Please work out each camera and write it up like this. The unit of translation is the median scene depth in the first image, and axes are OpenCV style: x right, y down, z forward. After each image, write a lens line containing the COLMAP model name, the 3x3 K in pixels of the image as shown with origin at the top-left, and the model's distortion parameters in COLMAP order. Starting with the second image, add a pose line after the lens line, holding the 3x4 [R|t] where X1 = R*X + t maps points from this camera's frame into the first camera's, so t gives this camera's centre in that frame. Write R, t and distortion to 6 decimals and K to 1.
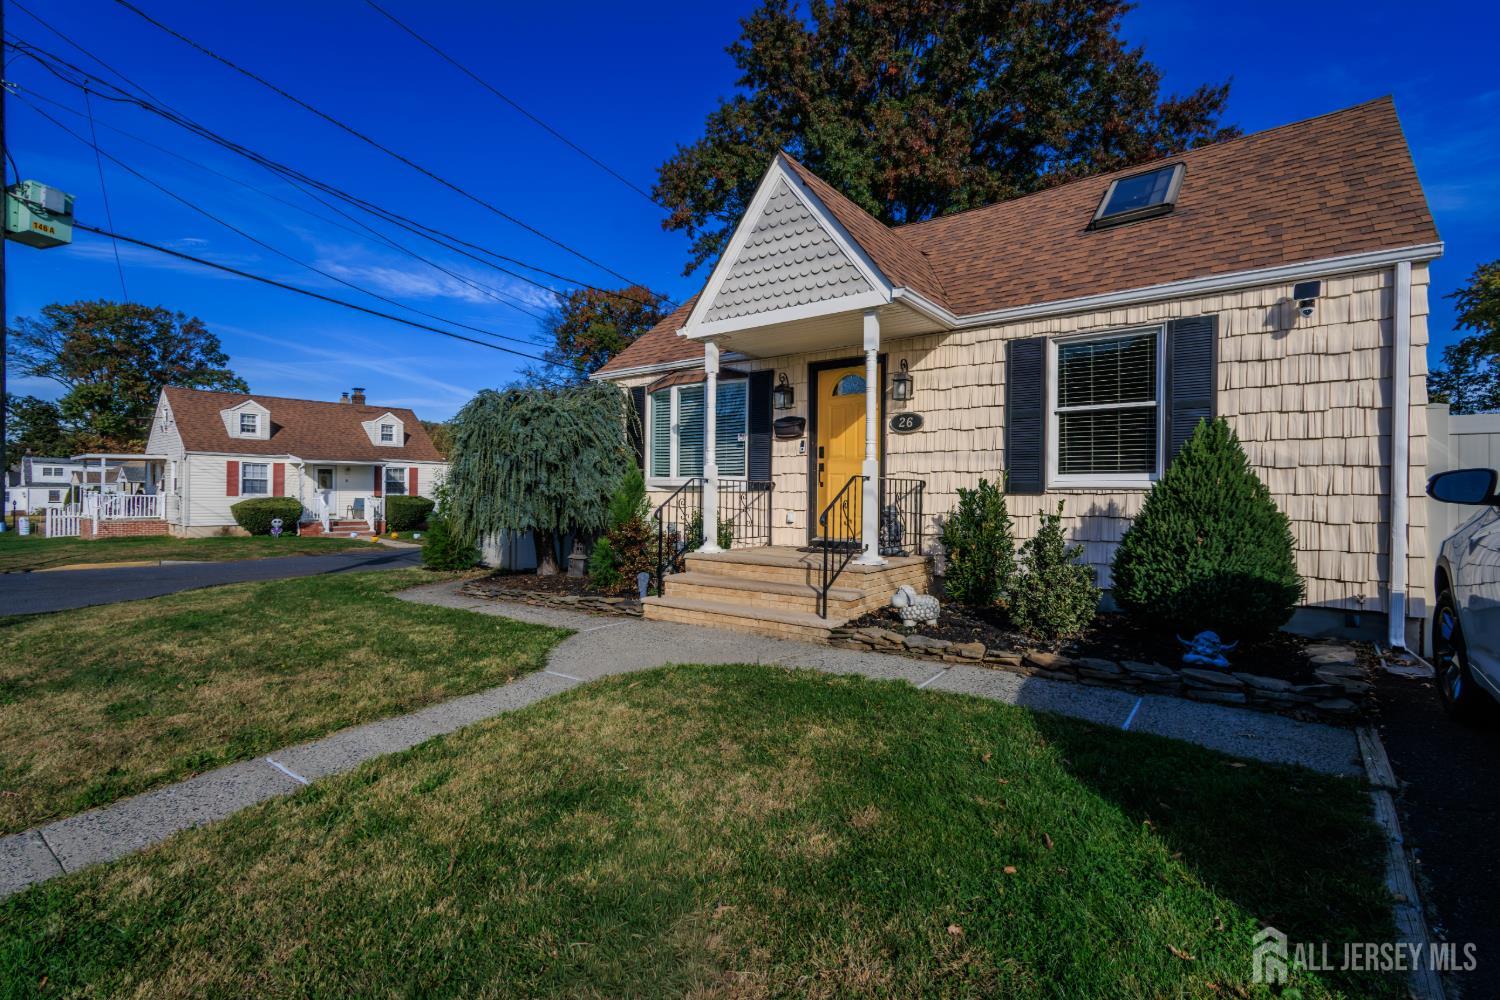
lens RADIAL K [[685.3, 0, 744.7], [0, 685.3, 506.5], [0, 0, 1]] dist [0.002997, -0.000303]
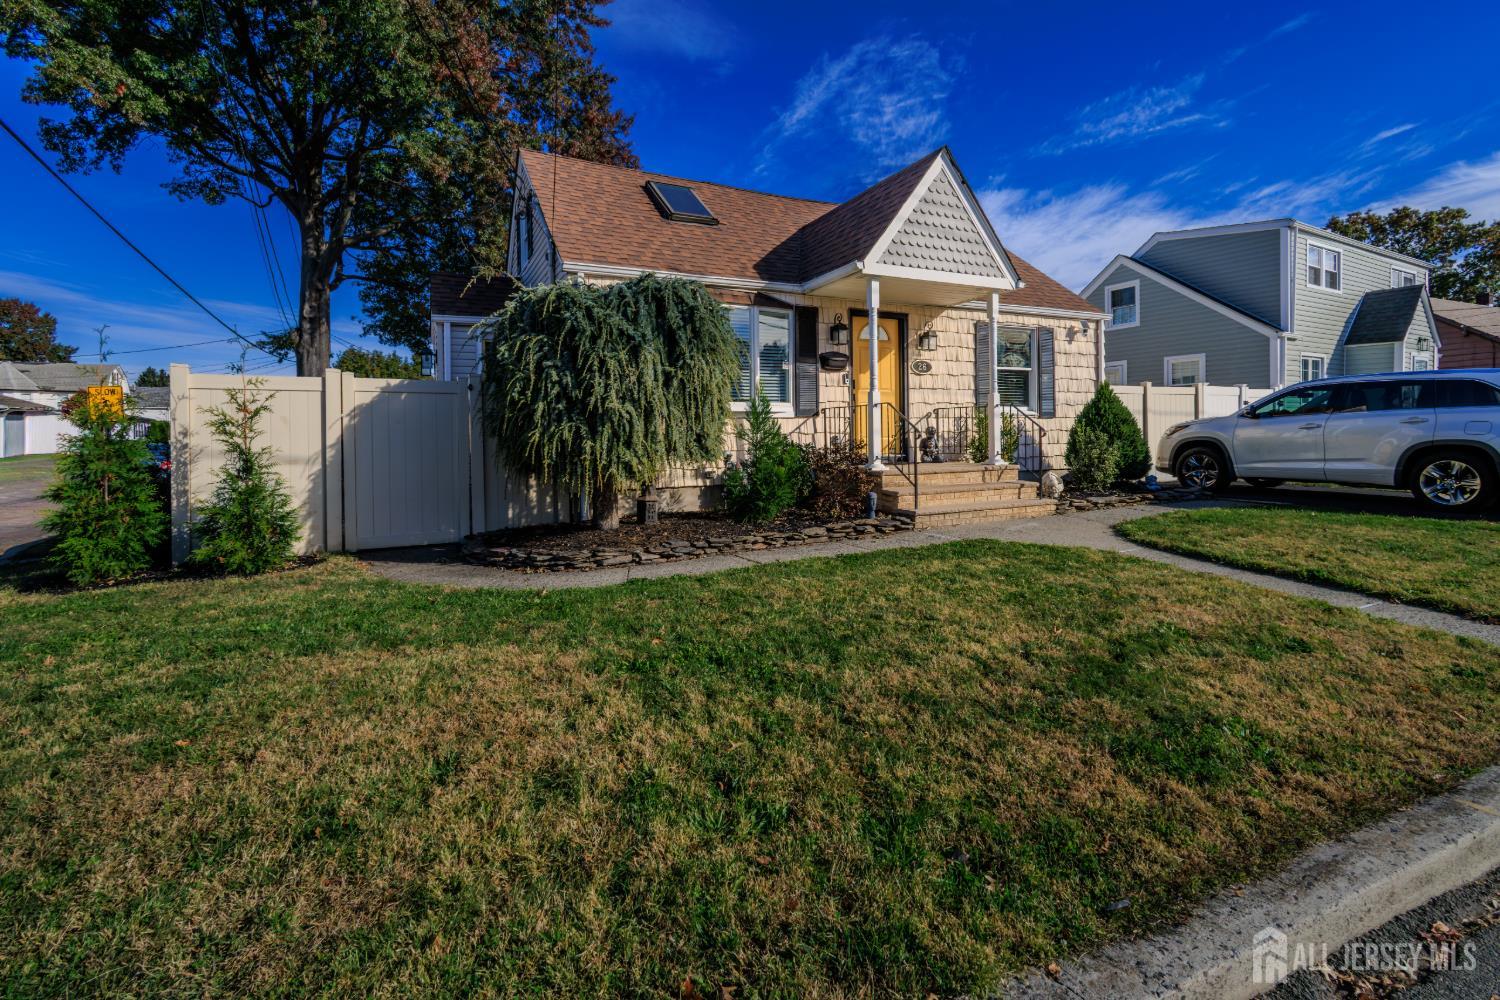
lens RADIAL K [[658.3, 0, 737.7], [0, 658.3, 447.0], [0, 0, 1]] dist [0.005348, -0.000335]
pose [[0.463145, -0.029964, 0.885776, -1.194118], [0.031333, 0.999357, 0.017423, 0.004995], [-0.885728, 0.019685, 0.463786, 0.762372]]
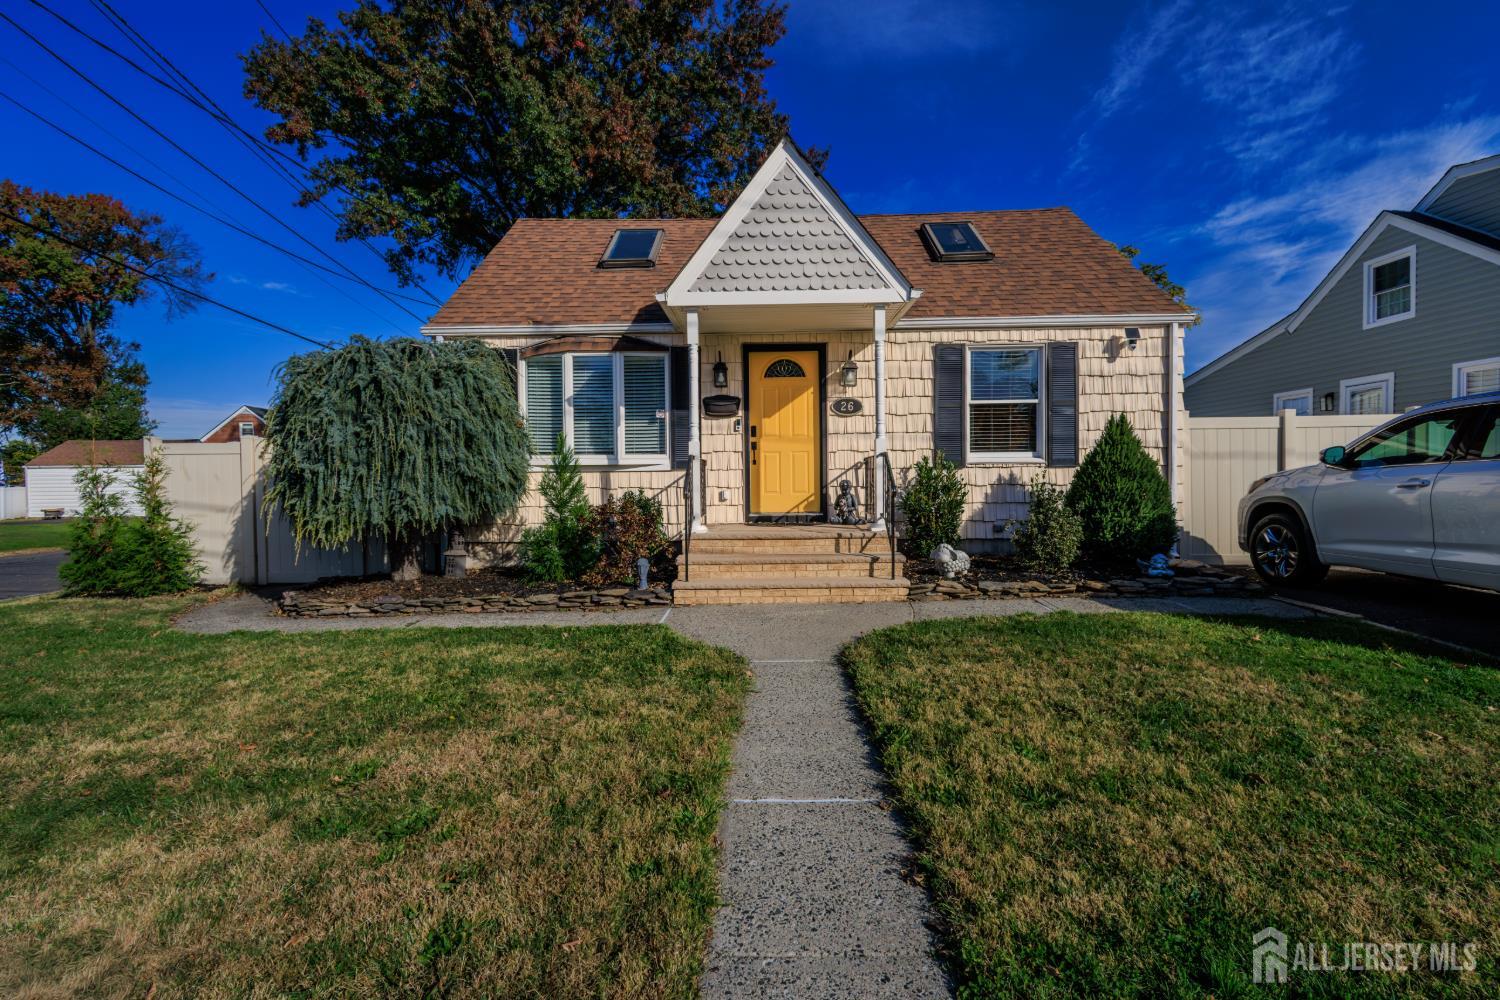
lens RADIAL K [[685.3, 0, 744.7], [0, 685.3, 506.5], [0, 0, 1]] dist [0.002997, -0.000303]
pose [[0.808025, -0.039013, 0.587855, -0.607642], [0.026487, 0.999202, 0.029905, 0.004169], [-0.588552, -0.008593, 0.808413, 0.197507]]
